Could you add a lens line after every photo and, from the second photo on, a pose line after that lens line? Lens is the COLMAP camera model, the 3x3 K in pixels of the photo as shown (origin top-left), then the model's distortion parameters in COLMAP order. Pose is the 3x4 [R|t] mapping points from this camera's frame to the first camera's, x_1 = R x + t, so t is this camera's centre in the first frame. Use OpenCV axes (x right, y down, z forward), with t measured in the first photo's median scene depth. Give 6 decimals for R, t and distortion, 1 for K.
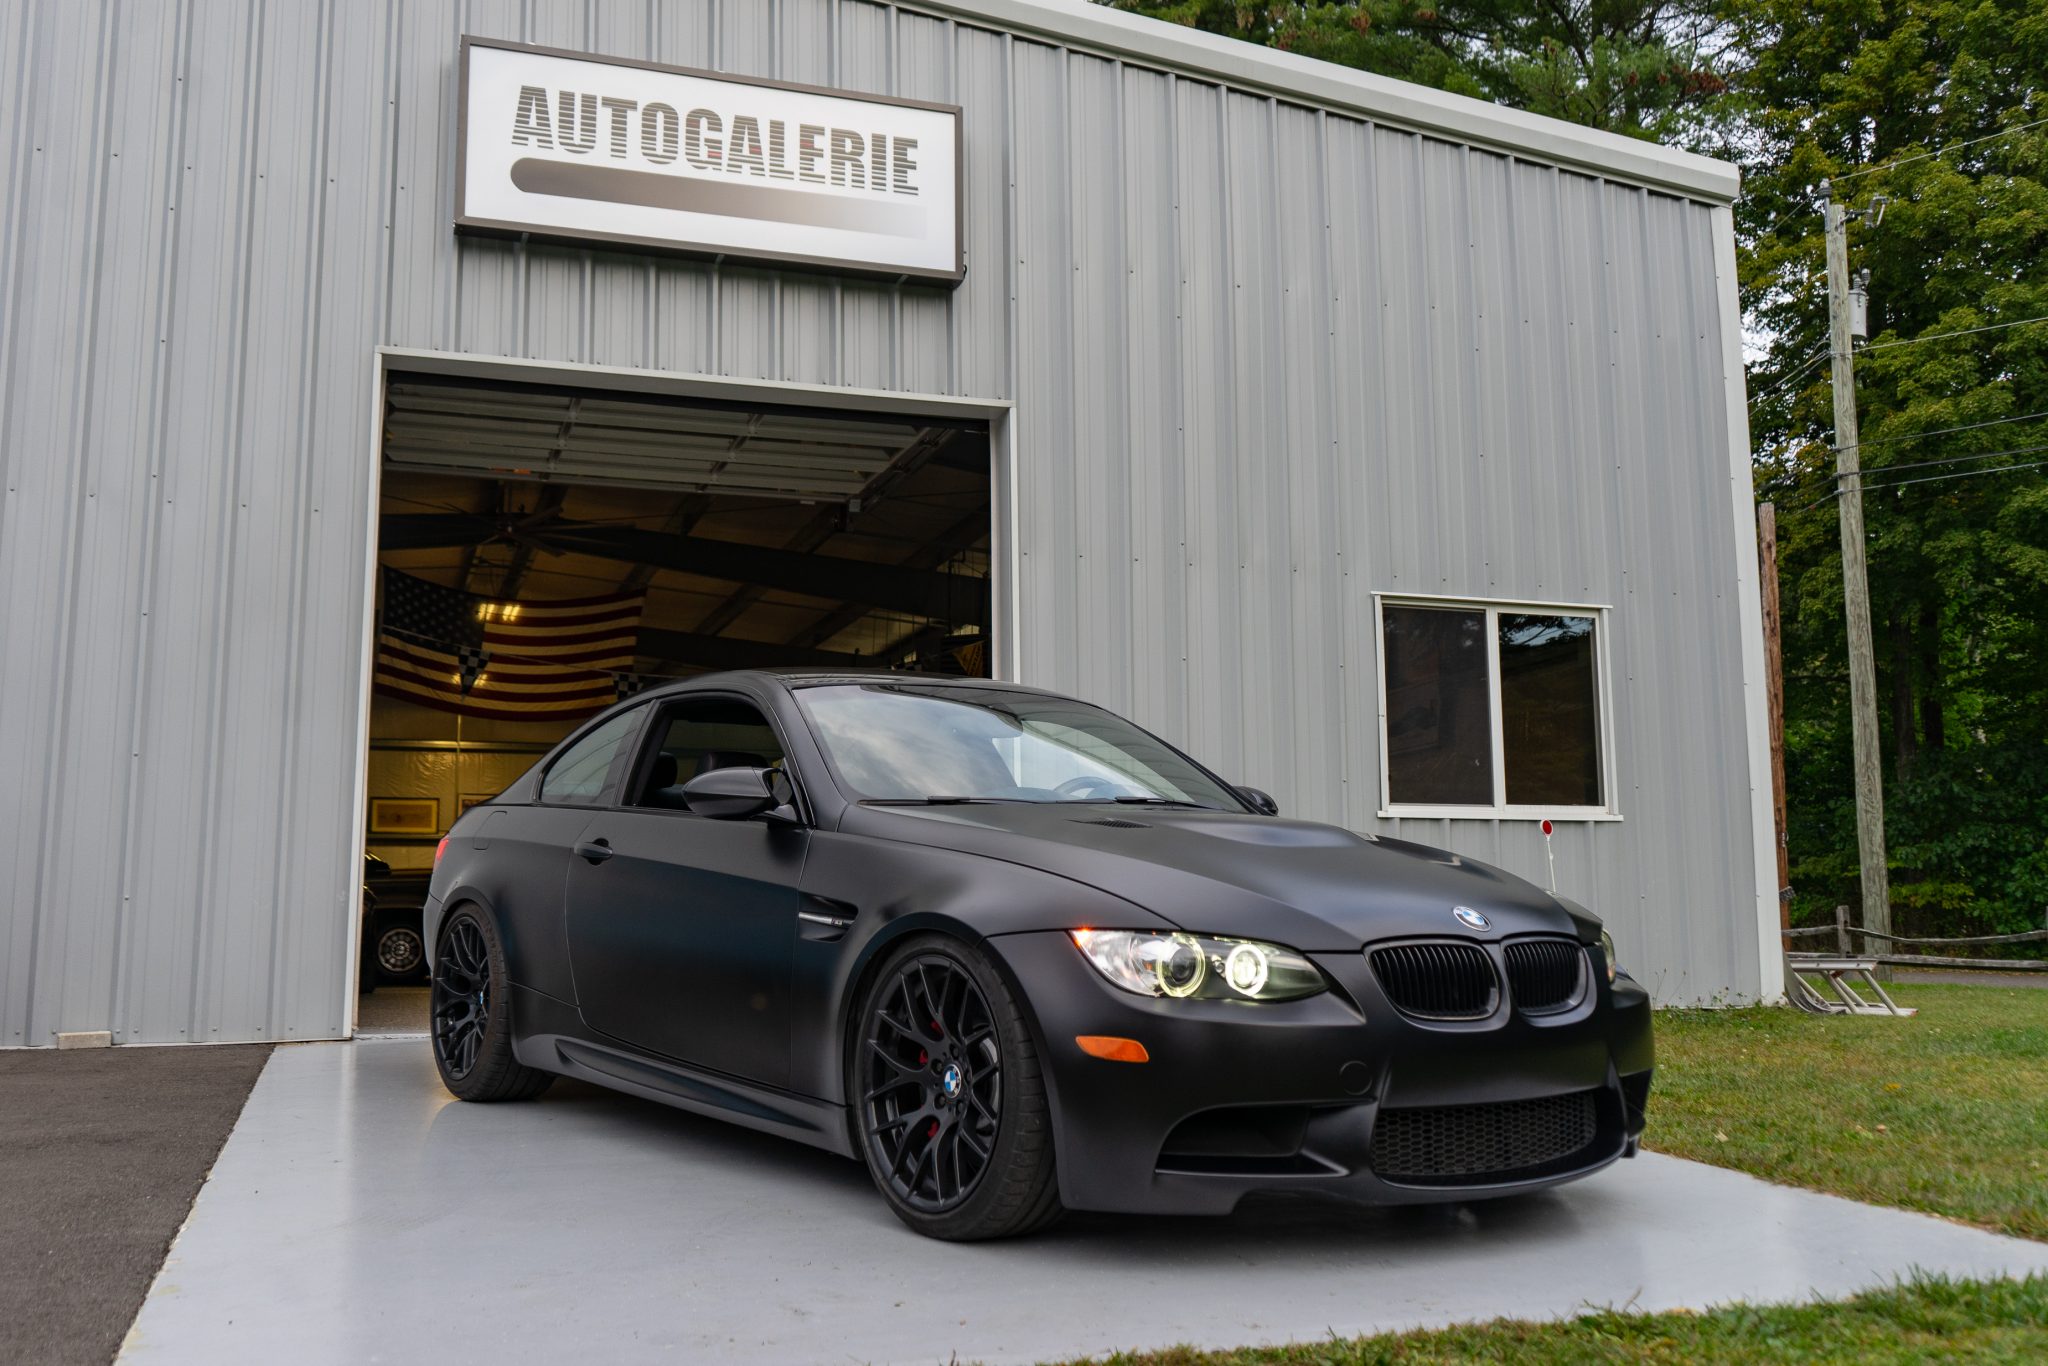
lens RADIAL K [[1890.6, 0, 1001.8], [0, 1890.6, 677.4], [0, 0, 1]] dist [0.005821, 0.008706]
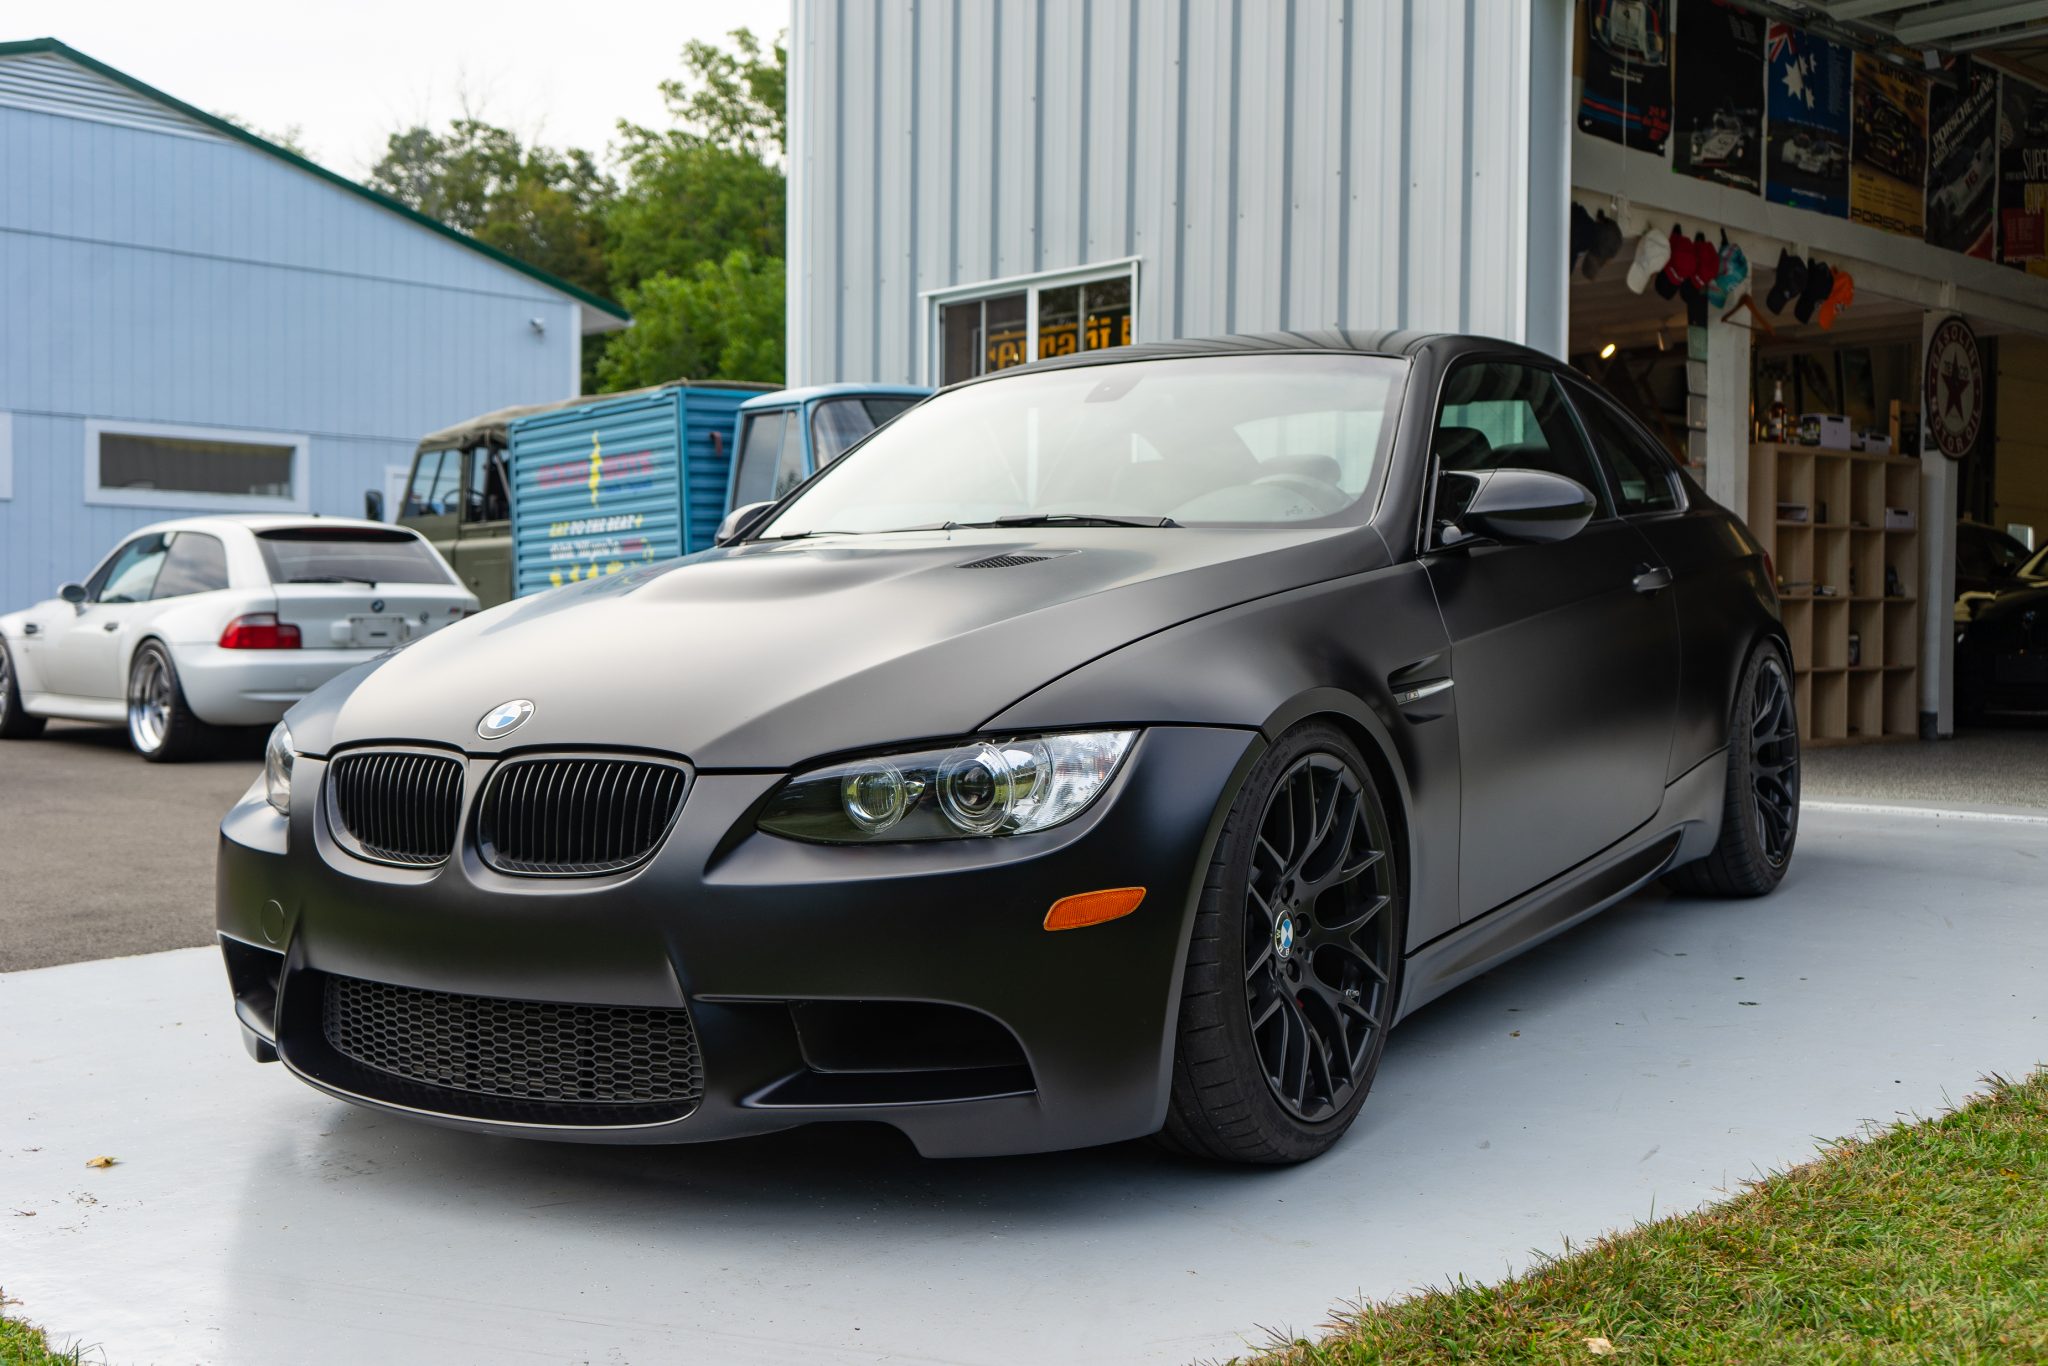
lens RADIAL K [[2164.7, 0, 993.7], [0, 2164.7, 686.7], [0, 0, 1]] dist [0.009673, 0.011435]
pose [[0.401211, 0.033363, -0.915378, 0.424138], [0.114890, 0.989612, 0.086425, 0.030104], [0.908752, -0.139842, 0.393210, 0.363537]]
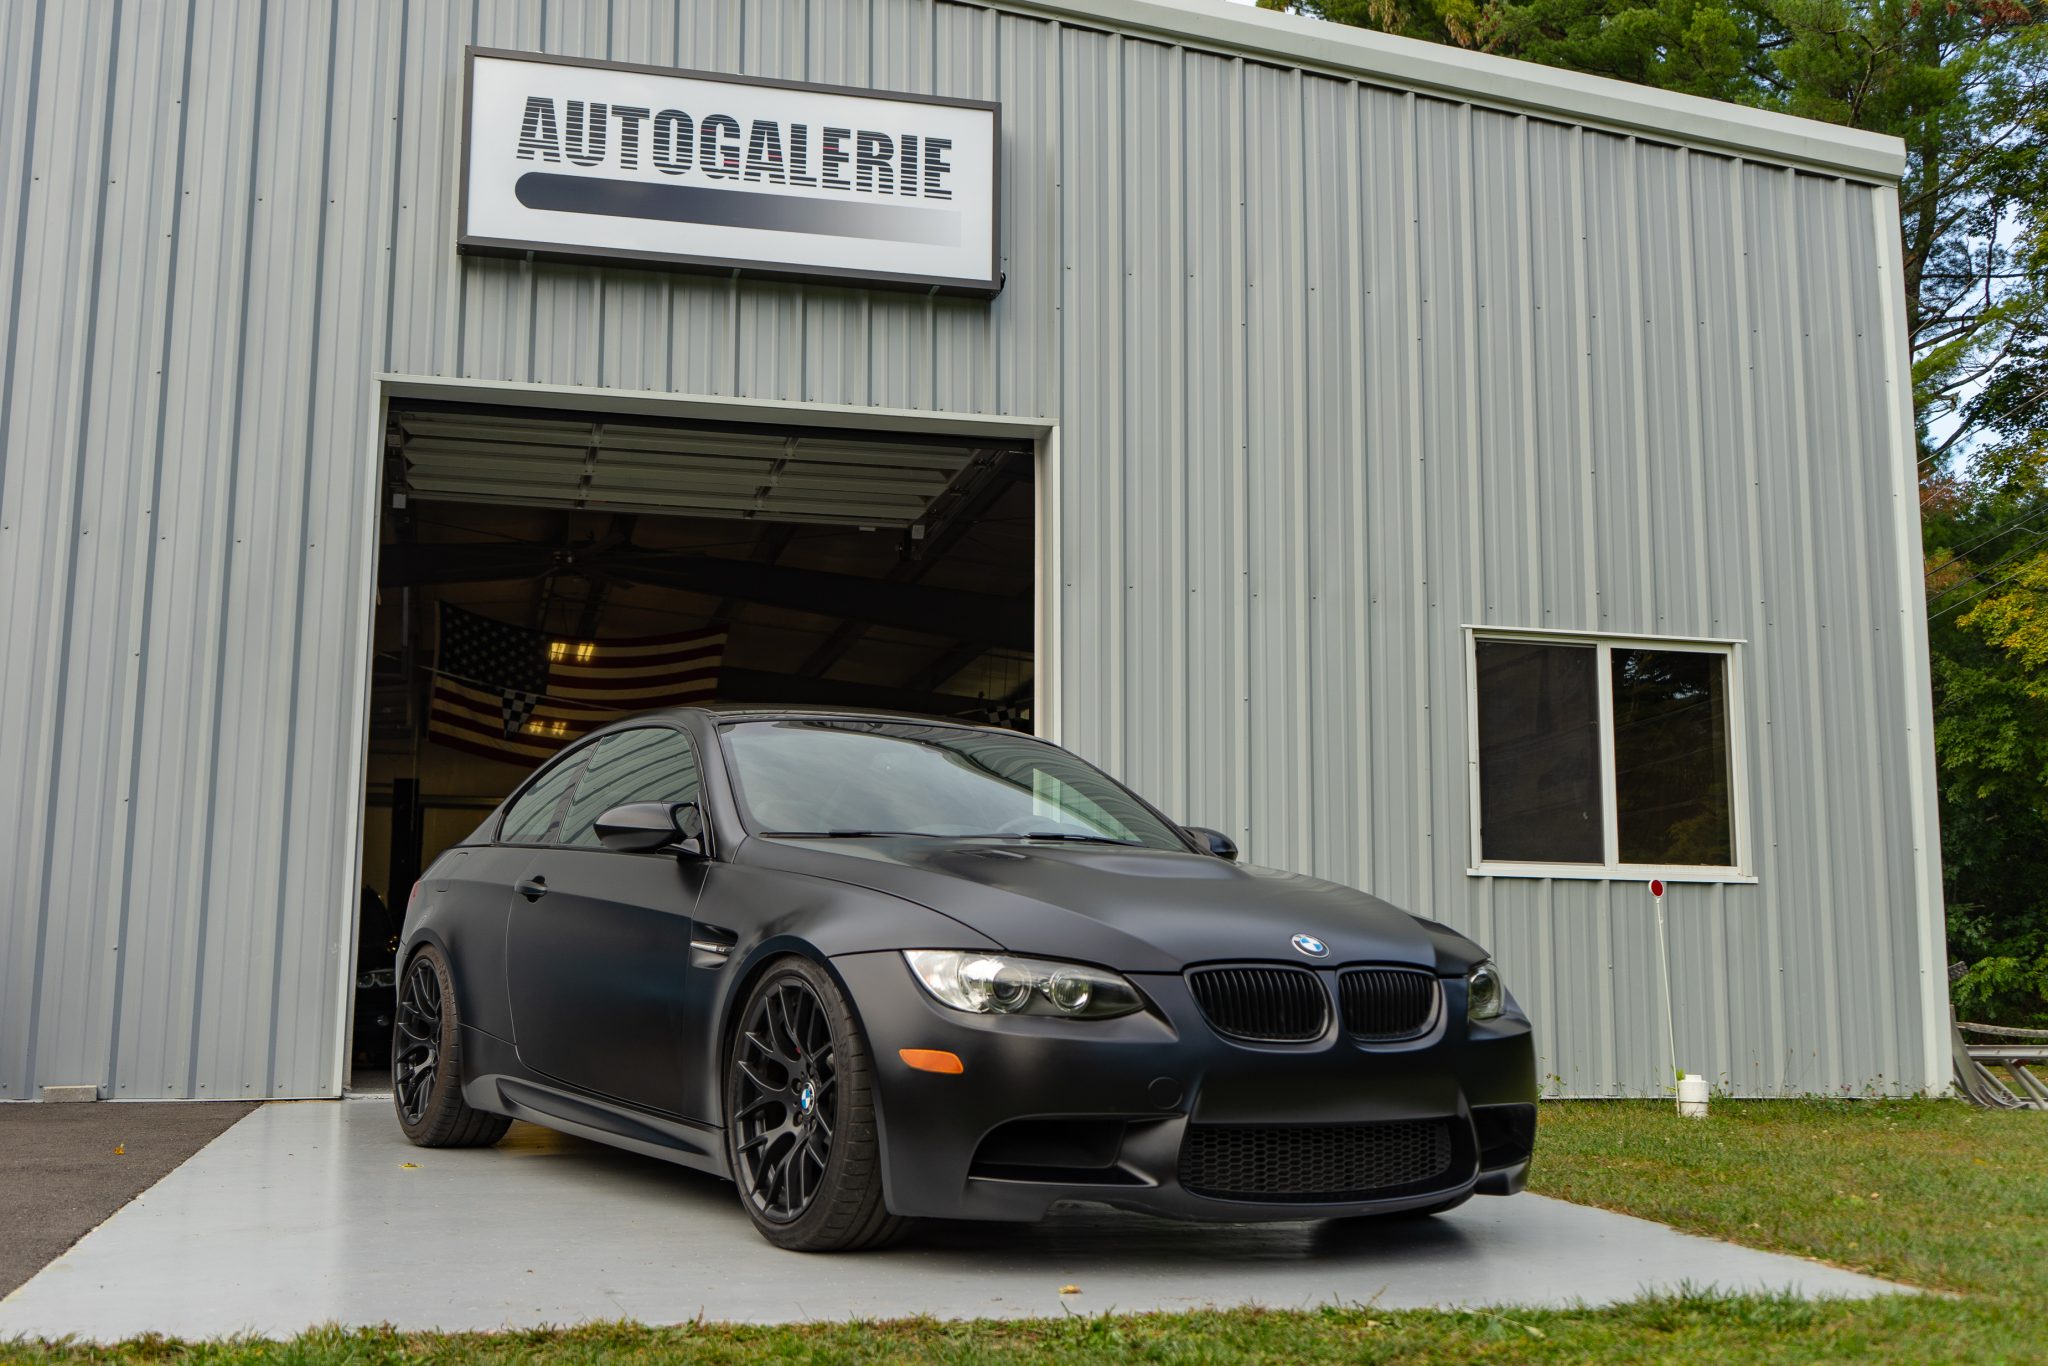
lens RADIAL K [[2255.5, 0, 996.9], [0, 2255.5, 676.0], [0, 0, 1]] dist [0.001133, 0.051406]
pose [[0.995762, -0.001785, -0.091955, 0.081386], [-0.000392, 0.999720, -0.023655, 0.004780], [0.091971, 0.023591, 0.995482, -0.095918]]
